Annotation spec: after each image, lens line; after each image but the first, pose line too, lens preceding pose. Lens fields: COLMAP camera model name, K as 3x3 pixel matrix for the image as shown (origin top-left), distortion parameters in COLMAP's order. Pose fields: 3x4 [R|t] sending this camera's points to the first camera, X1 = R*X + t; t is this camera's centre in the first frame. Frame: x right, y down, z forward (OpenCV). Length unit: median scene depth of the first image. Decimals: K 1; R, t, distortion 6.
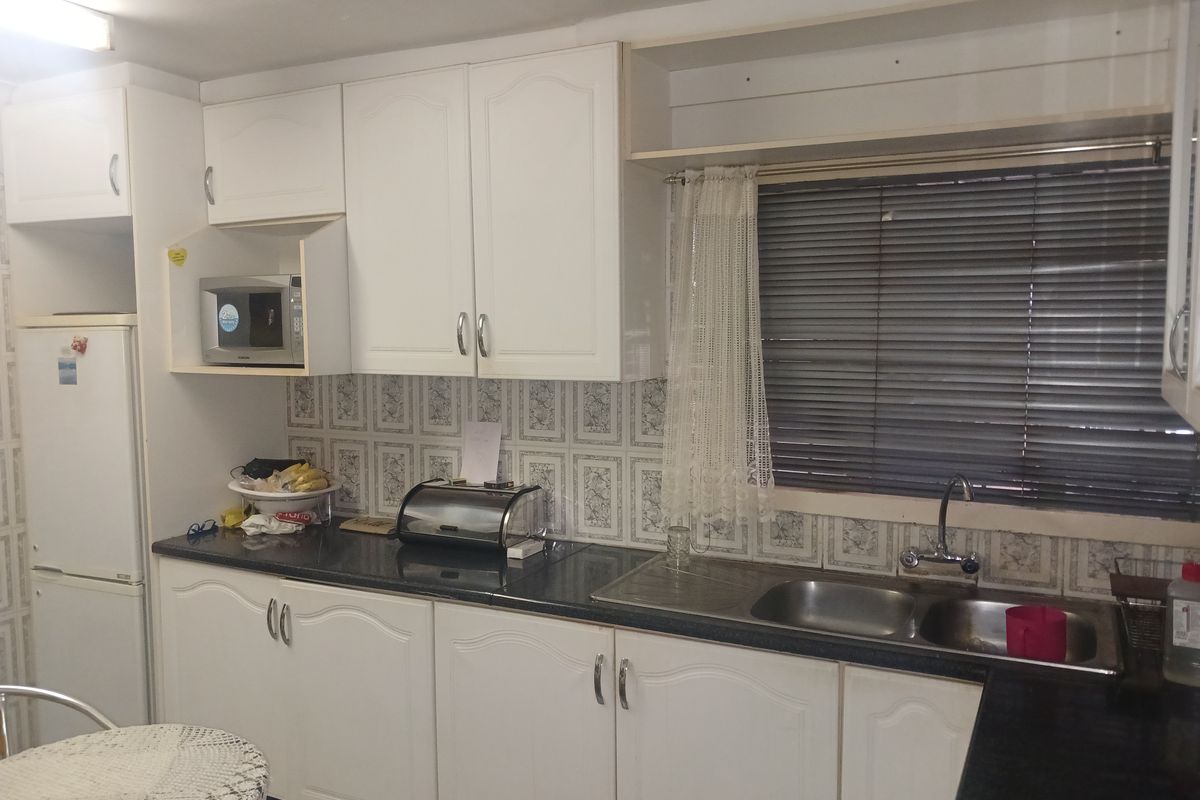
lens RADIAL K [[864.1, 0, 601.5], [0, 864.1, 407.6], [0, 0, 1]] dist [0.019959, -0.003654]
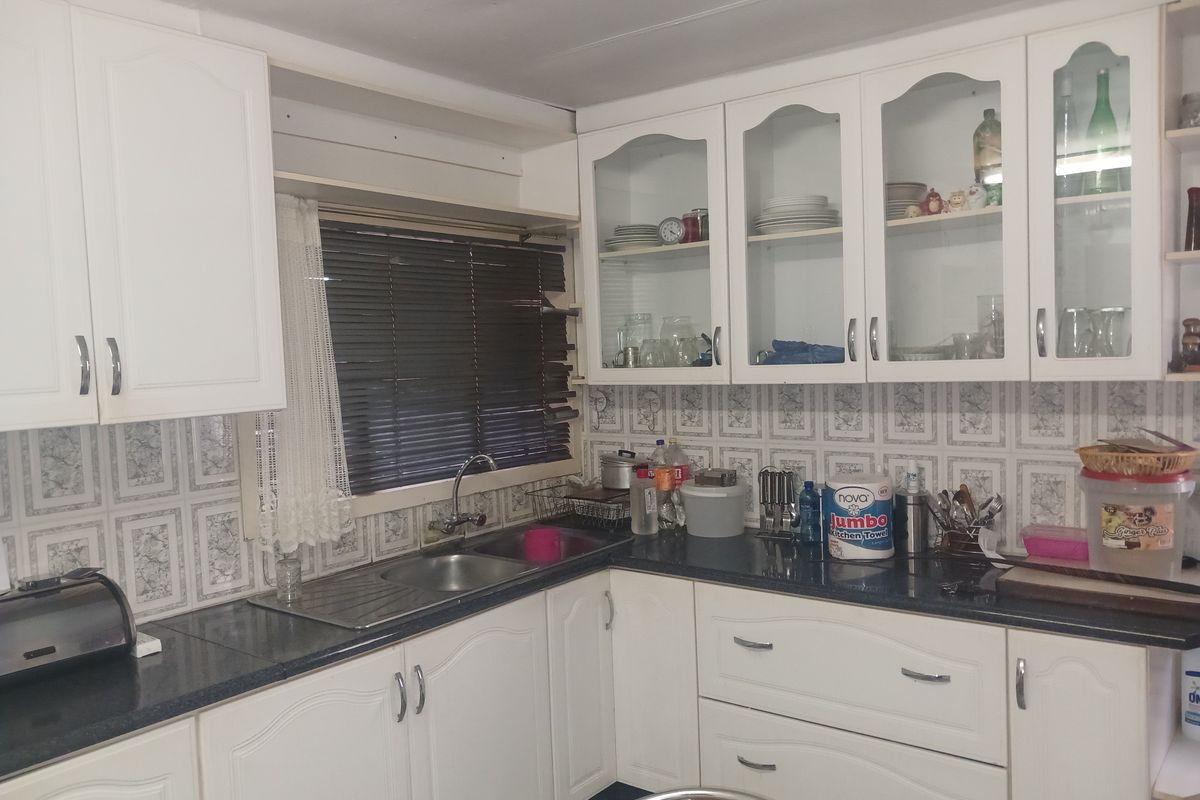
lens RADIAL K [[952.0, 0, 600.5], [0, 952.0, 399.5], [0, 0, 1]] dist [0.014954, -0.006145]
pose [[0.197482, -0.060048, 0.978466, -0.875525], [0.125410, 0.991468, 0.035535, -0.031691], [-0.972252, 0.115692, 0.203328, 0.424890]]
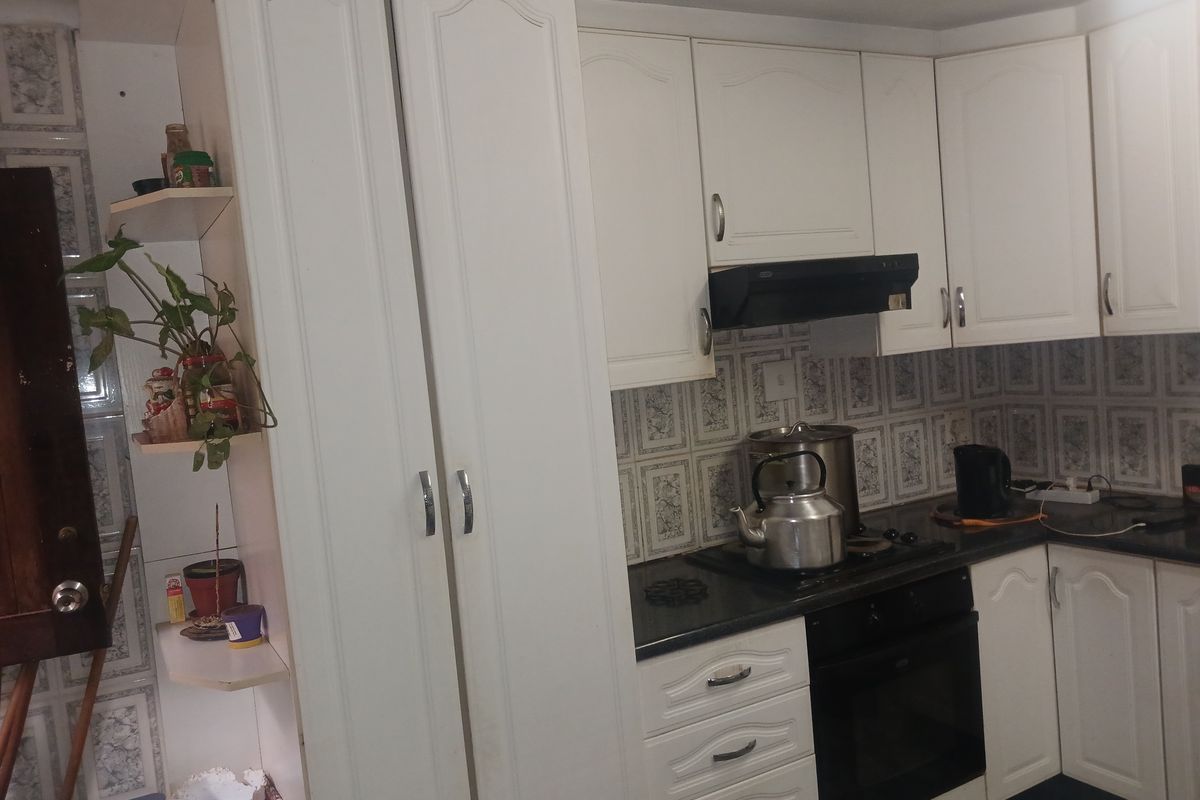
lens RADIAL K [[952.0, 0, 600.9], [0, 952.0, 403.6], [0, 0, 1]] dist [0.014954, -0.006145]
pose [[0.575425, -0.104376, 0.811167, -1.046719], [0.163360, 0.986505, 0.011054, -0.037965], [-0.801374, 0.126152, 0.584710, 0.511892]]
